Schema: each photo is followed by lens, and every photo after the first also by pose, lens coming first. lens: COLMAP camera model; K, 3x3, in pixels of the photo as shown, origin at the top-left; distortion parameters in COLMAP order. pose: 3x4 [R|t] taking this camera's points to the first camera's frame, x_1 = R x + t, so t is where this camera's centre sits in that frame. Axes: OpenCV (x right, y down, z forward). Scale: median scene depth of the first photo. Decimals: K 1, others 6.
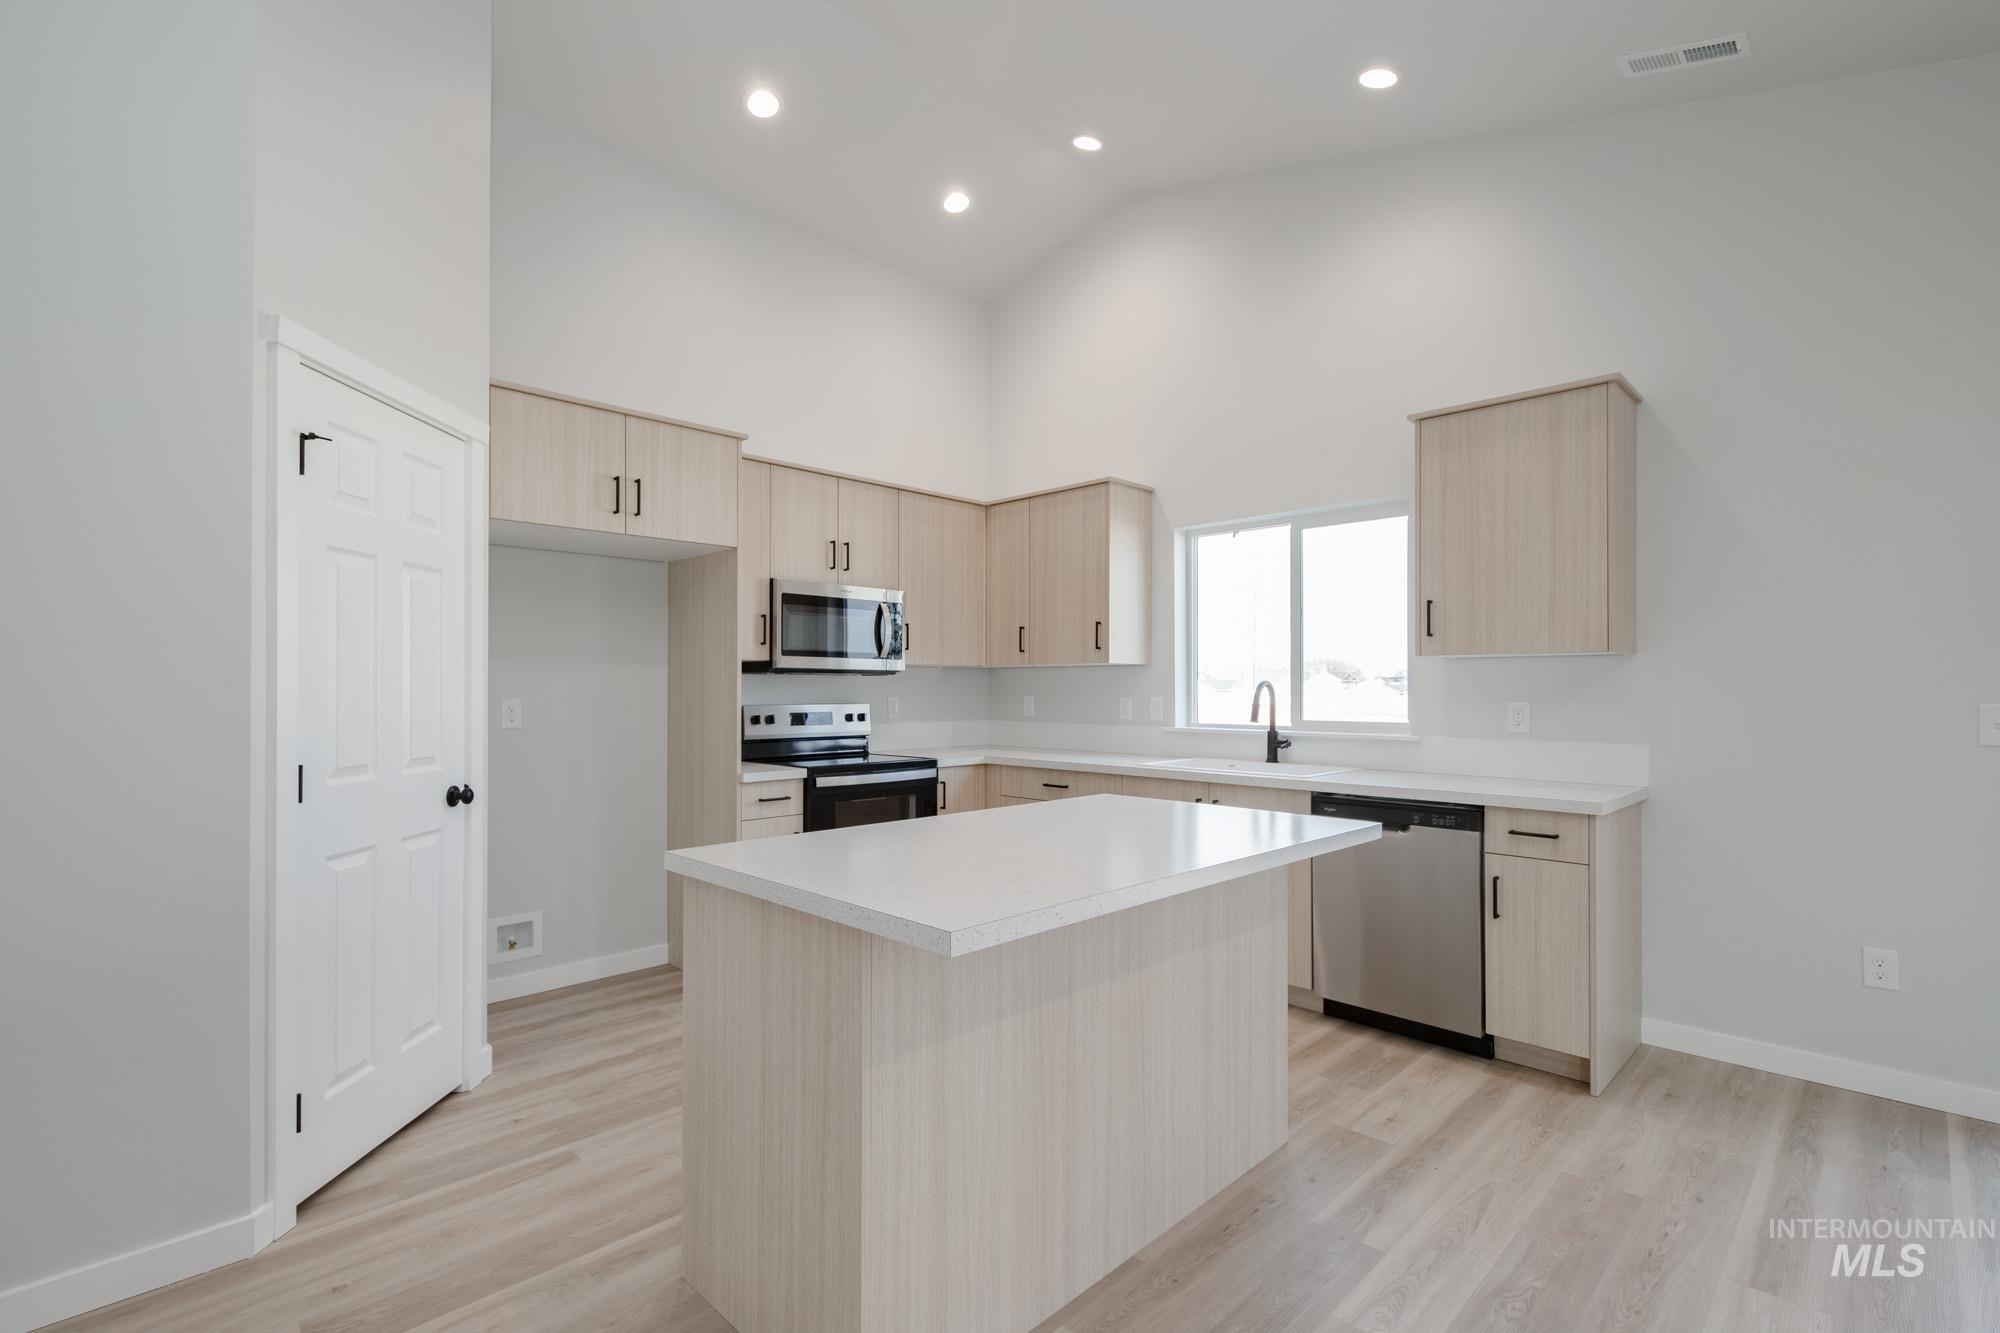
lens RADIAL K [[918.2, 0, 994.2], [0, 918.2, 678.3], [0, 0, 1]] dist [0.019447, -0.007437]
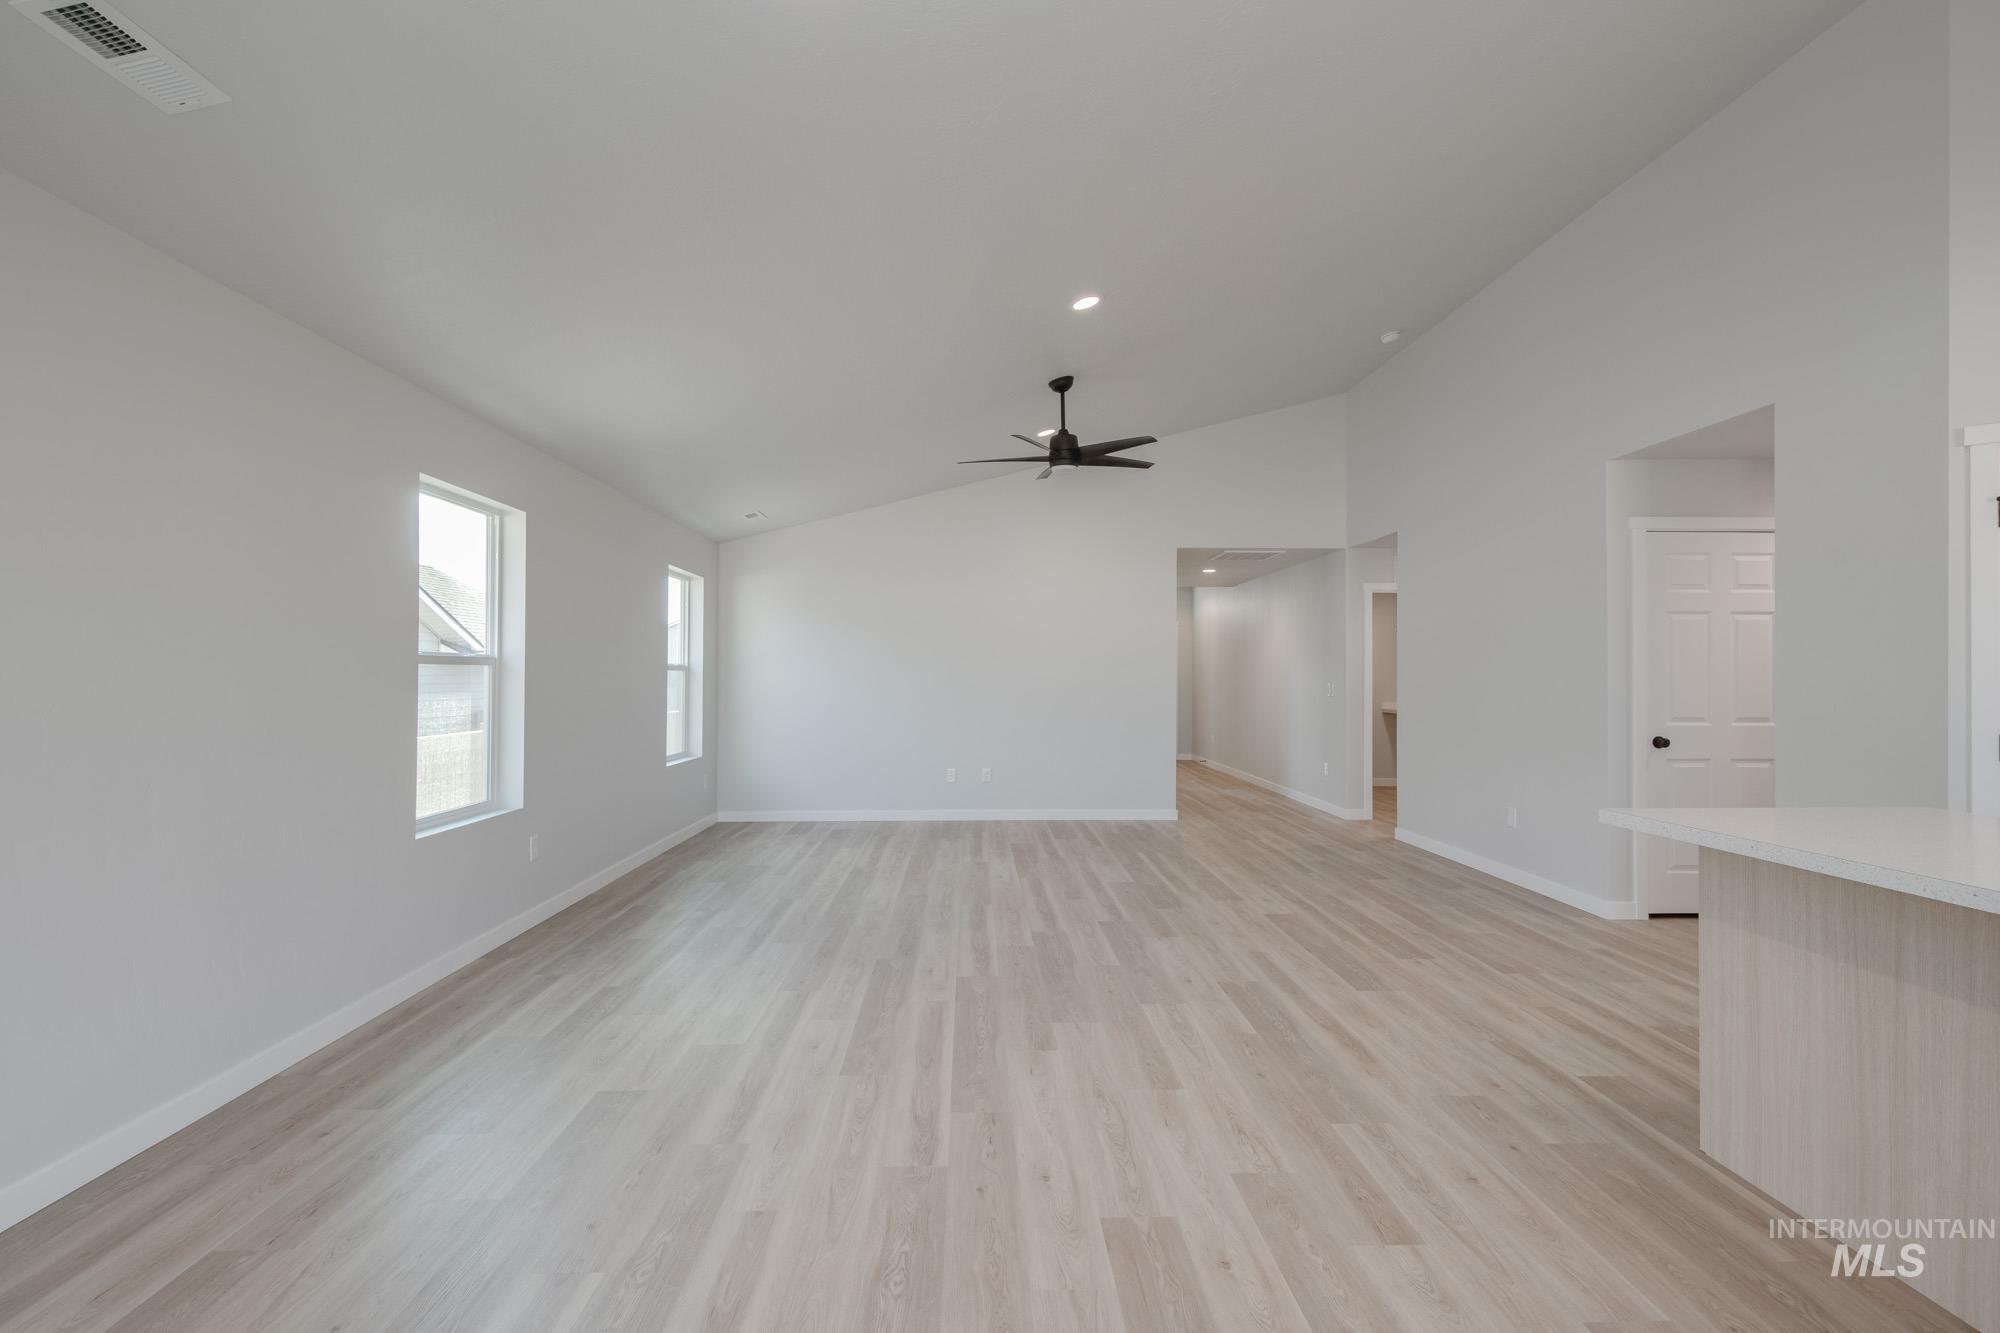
lens RADIAL K [[921.4, 0, 992.8], [0, 921.4, 670.7], [0, 0, 1]] dist [0.018504, -0.008860]
pose [[-0.688662, -0.006983, -0.725048, 0.724648], [0.004546, 0.999892, -0.013948, 0.005873], [0.725068, -0.012901, -0.688557, 0.471021]]
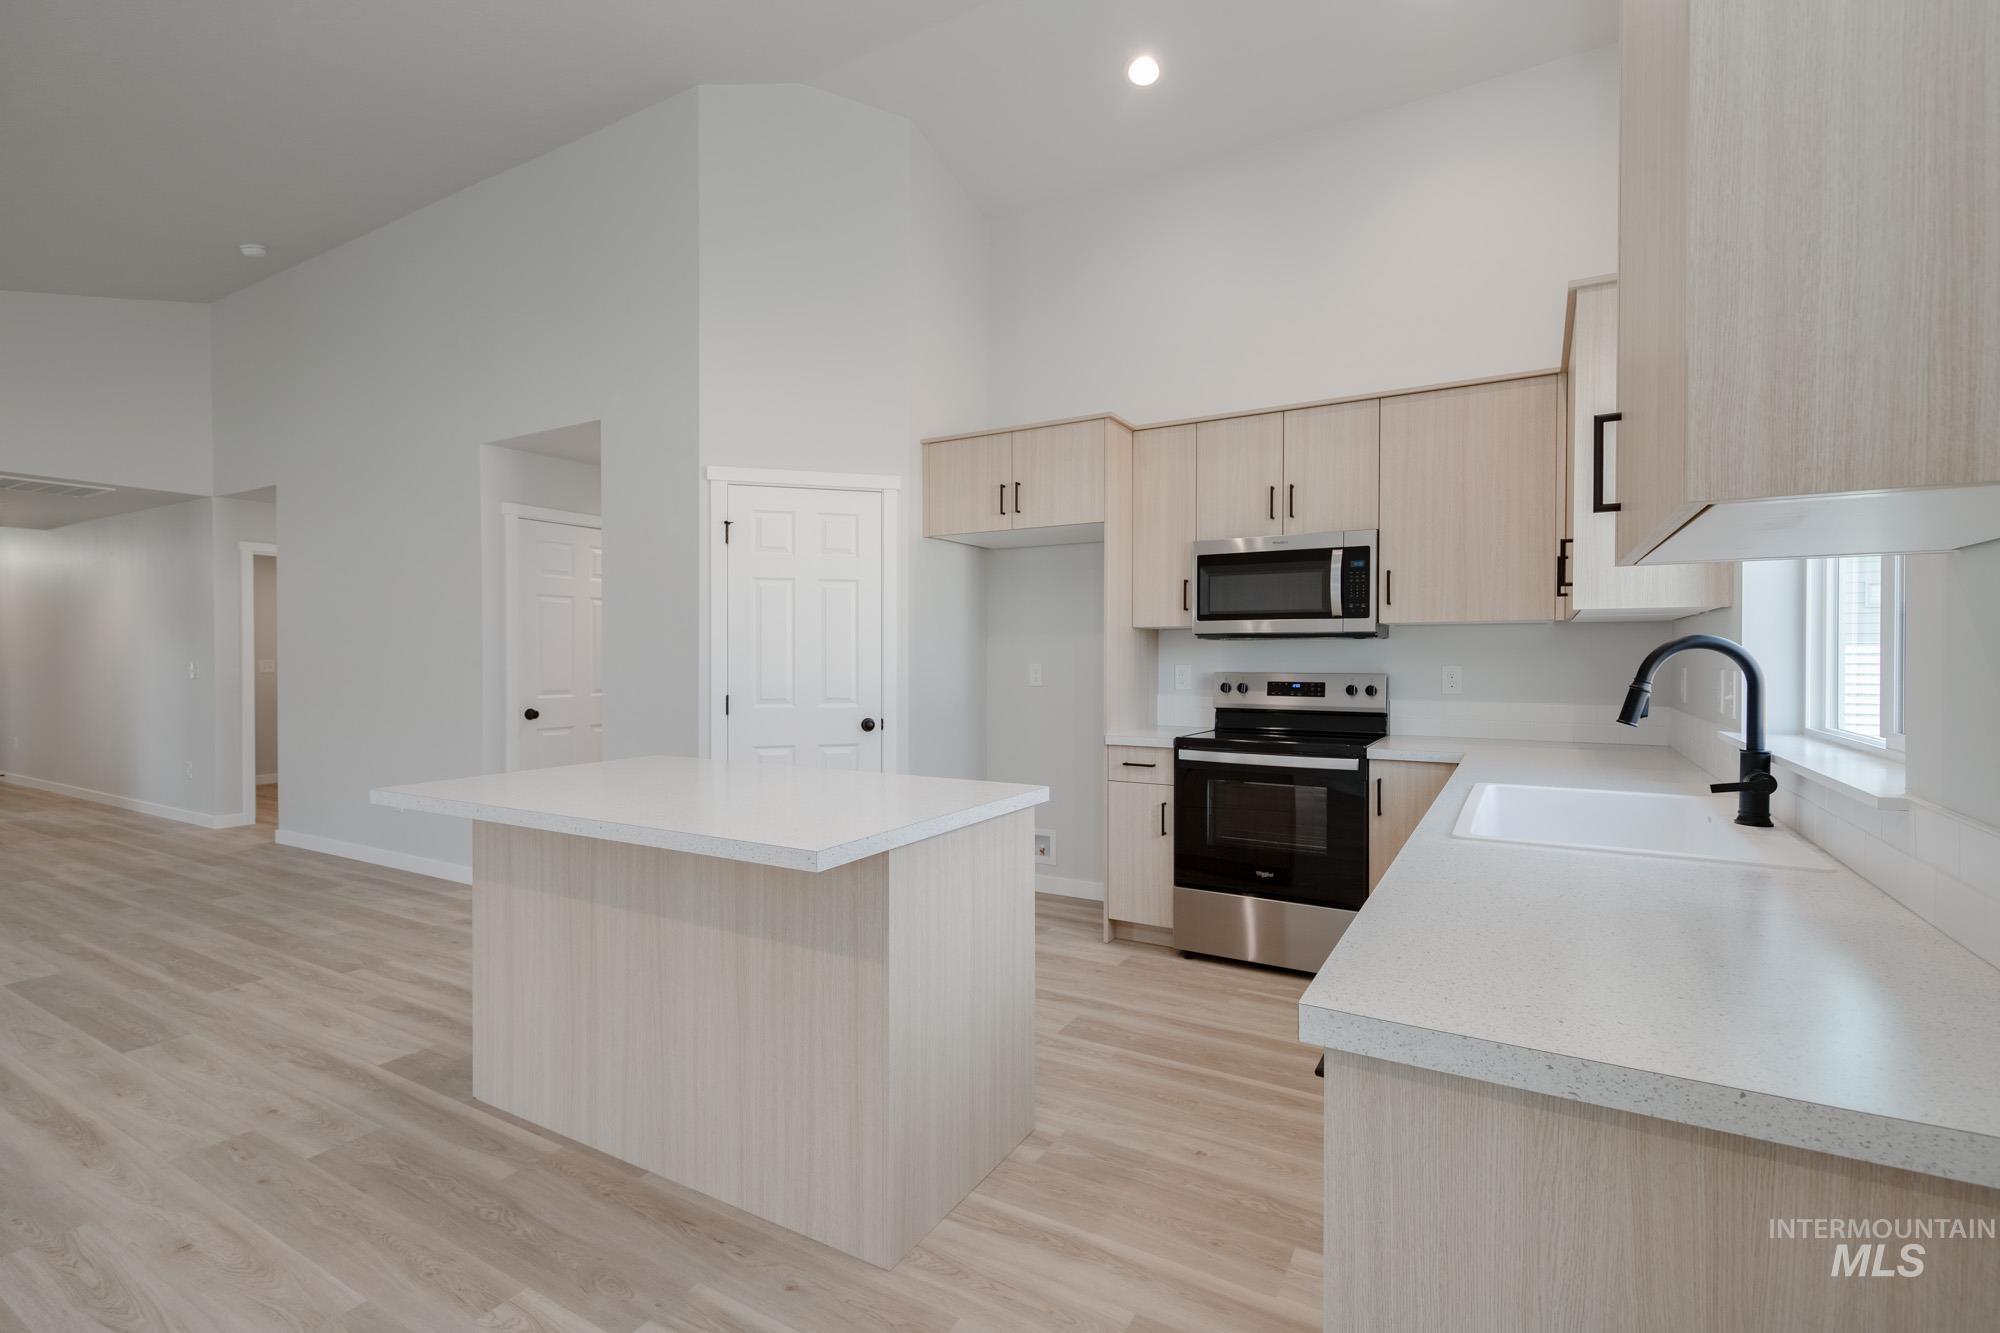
lens RADIAL K [[916.5, 0, 996.7], [0, 916.5, 665.9], [0, 0, 1]] dist [0.019518, -0.007624]
pose [[0.247126, 0.009734, -0.968935, 0.672513], [0.010317, 0.999866, 0.012676, 0.008333], [0.968929, -0.013129, 0.246992, 0.584477]]
